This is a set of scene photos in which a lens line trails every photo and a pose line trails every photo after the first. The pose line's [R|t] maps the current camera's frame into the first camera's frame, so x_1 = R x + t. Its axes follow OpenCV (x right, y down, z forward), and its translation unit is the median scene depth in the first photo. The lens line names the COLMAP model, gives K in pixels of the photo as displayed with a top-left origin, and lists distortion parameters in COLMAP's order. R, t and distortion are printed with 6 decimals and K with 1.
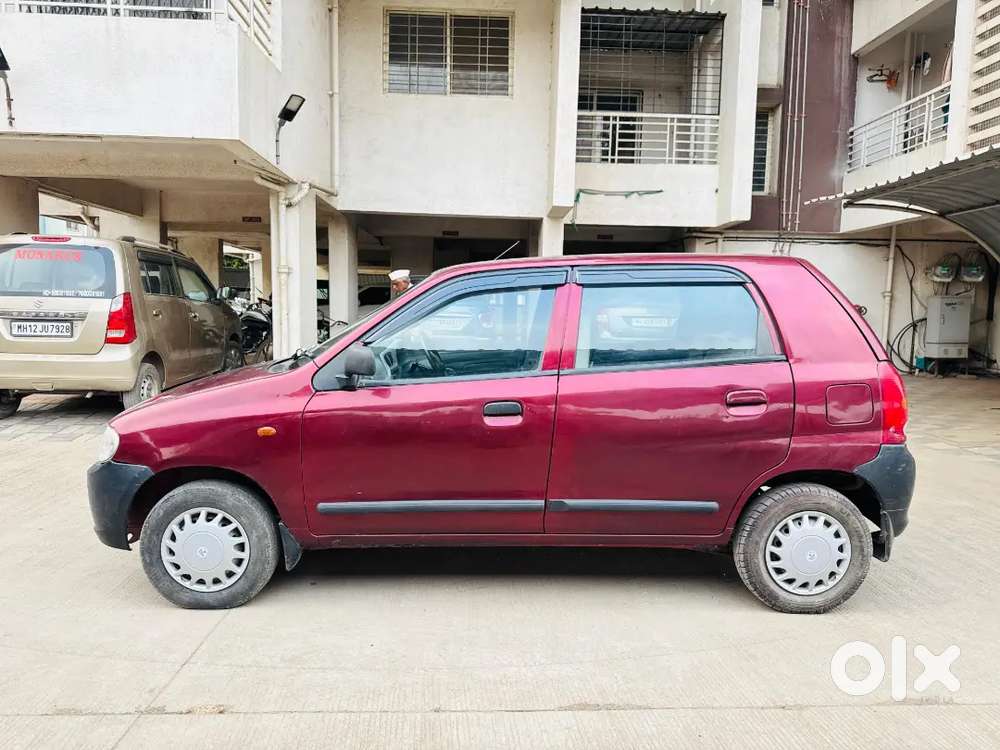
lens RADIAL K [[705.8, 0, 505.5], [0, 705.8, 382.7], [0, 0, 1]] dist [0.026487, -0.039730]
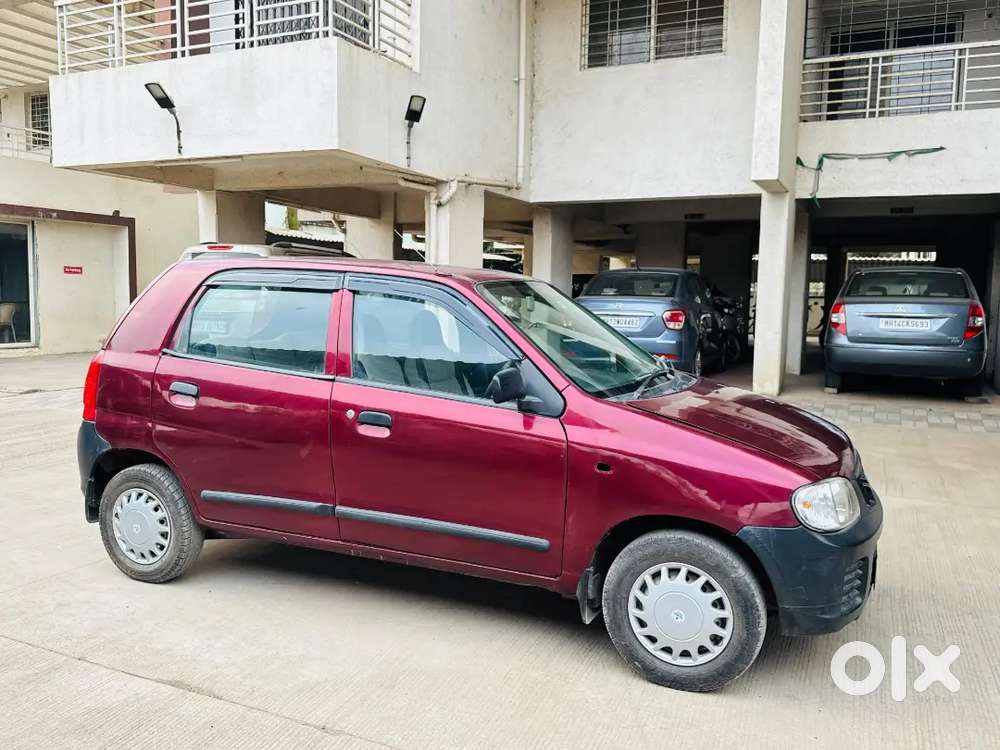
lens RADIAL K [[818.8, 0, 493.9], [0, 818.8, 380.3], [0, 0, 1]] dist [0.046501, -0.069330]
pose [[0.882534, 0.042112, -0.468359, 0.280809], [-0.047045, 0.998892, 0.001166, -0.008018], [0.467889, 0.021004, 0.883538, 0.025198]]
